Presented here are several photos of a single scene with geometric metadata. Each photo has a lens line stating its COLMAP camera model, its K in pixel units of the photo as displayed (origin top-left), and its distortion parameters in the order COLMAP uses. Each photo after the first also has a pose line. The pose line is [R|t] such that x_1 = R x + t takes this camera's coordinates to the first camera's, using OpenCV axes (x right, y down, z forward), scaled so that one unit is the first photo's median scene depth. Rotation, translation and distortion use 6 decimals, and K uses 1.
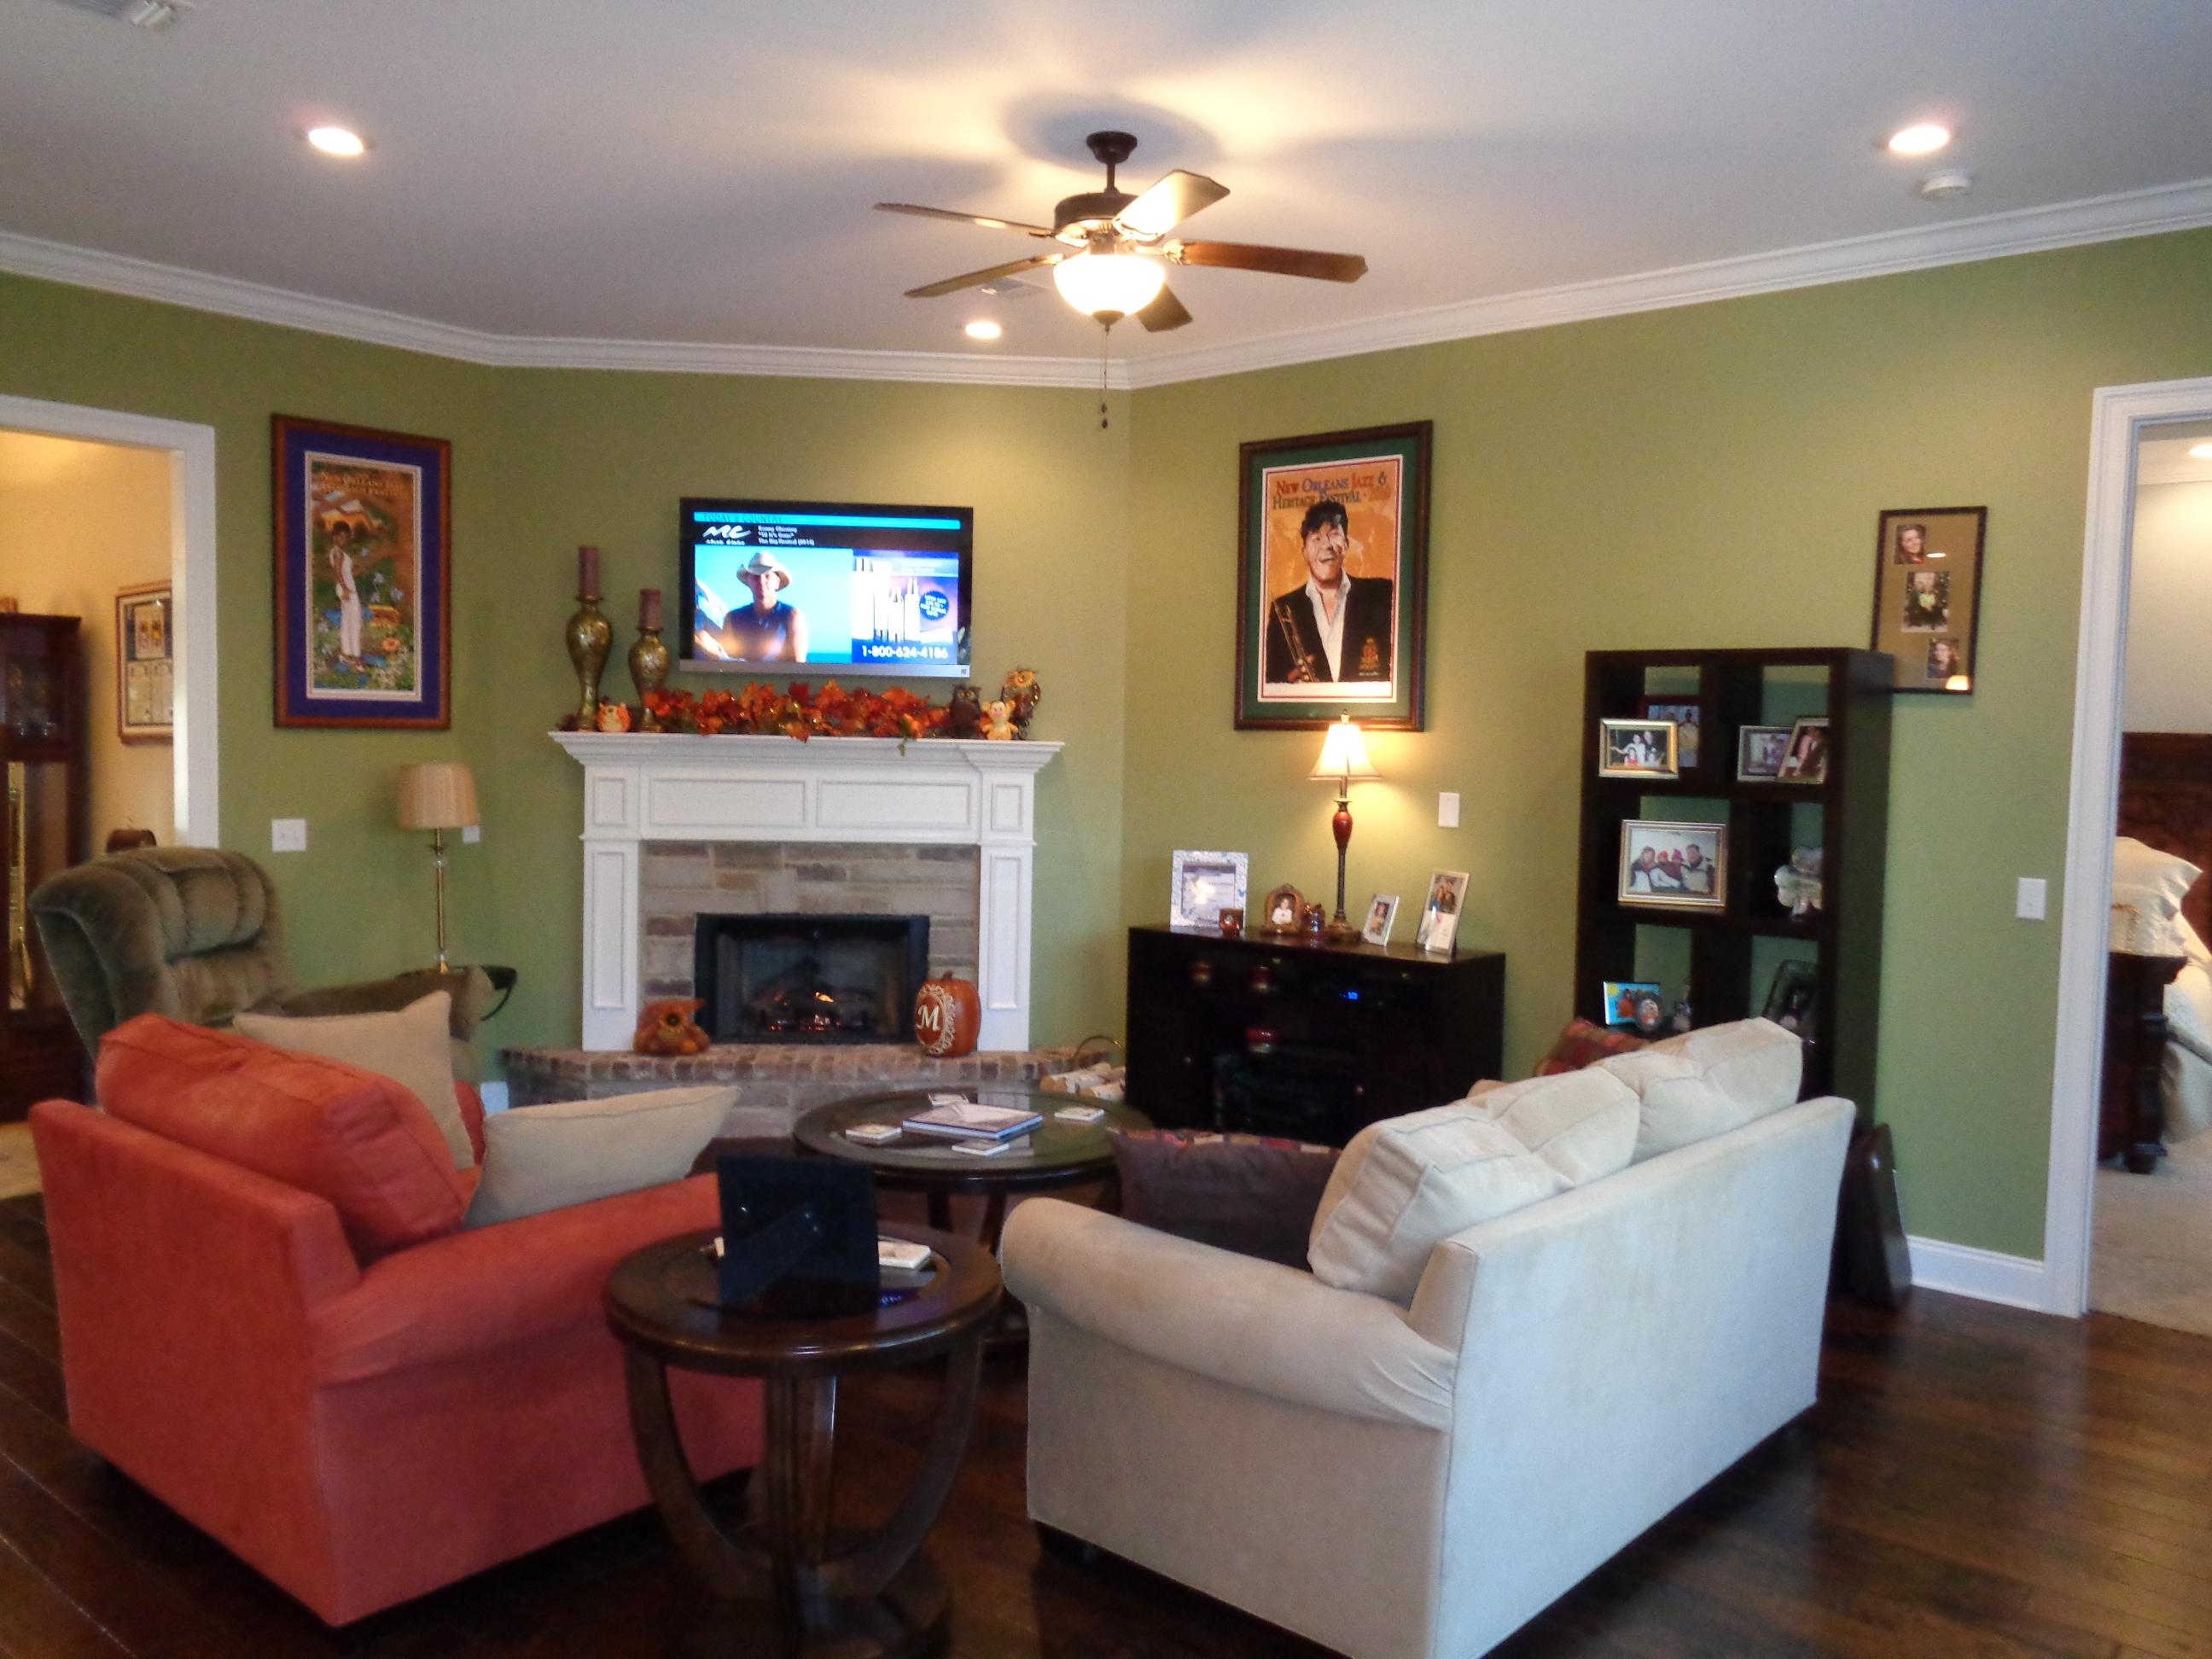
lens RADIAL K [[1676.4, 0, 1108.6], [0, 1676.4, 821.1], [0, 0, 1]] dist [0.008040, 0.003504]
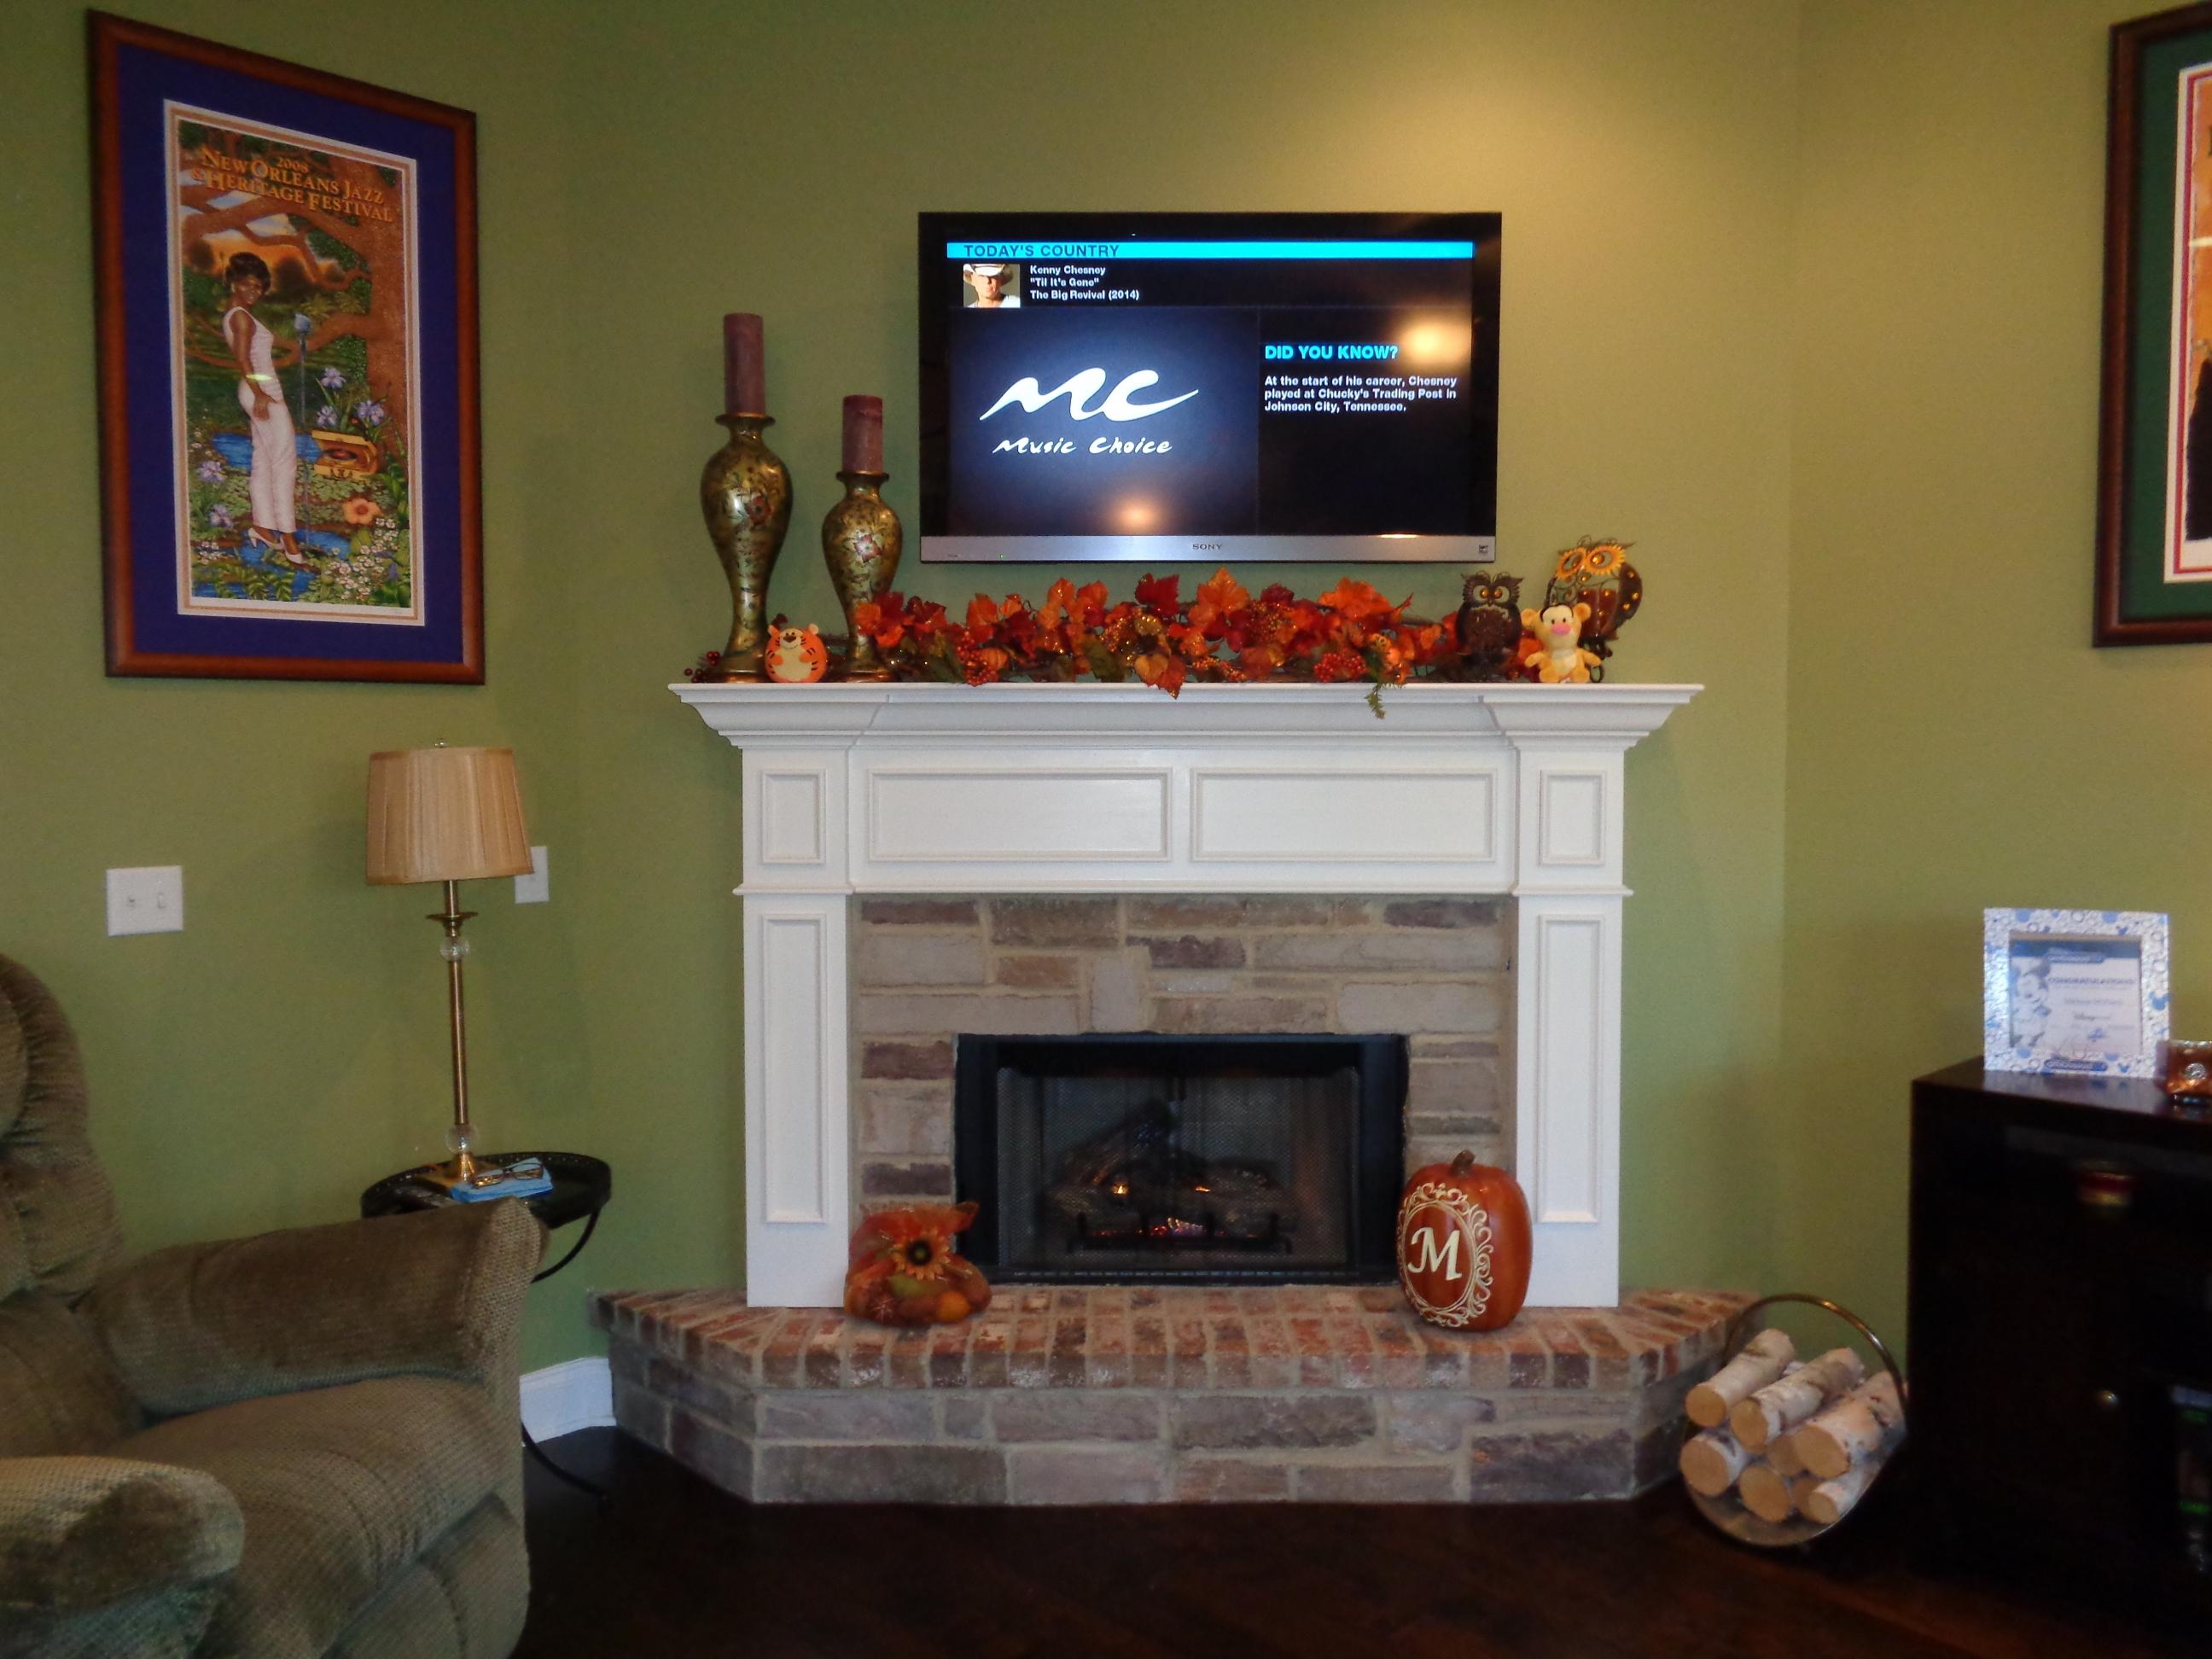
lens RADIAL K [[1676.4, 0, 1100.0], [0, 1676.4, 833.4], [0, 0, 1]] dist [0.008040, 0.003504]
pose [[0.995311, -0.013998, -0.095710, -0.156440], [0.014203, 0.999898, 0.001464, -0.007007], [0.095680, -0.002817, 0.995408, 0.505781]]
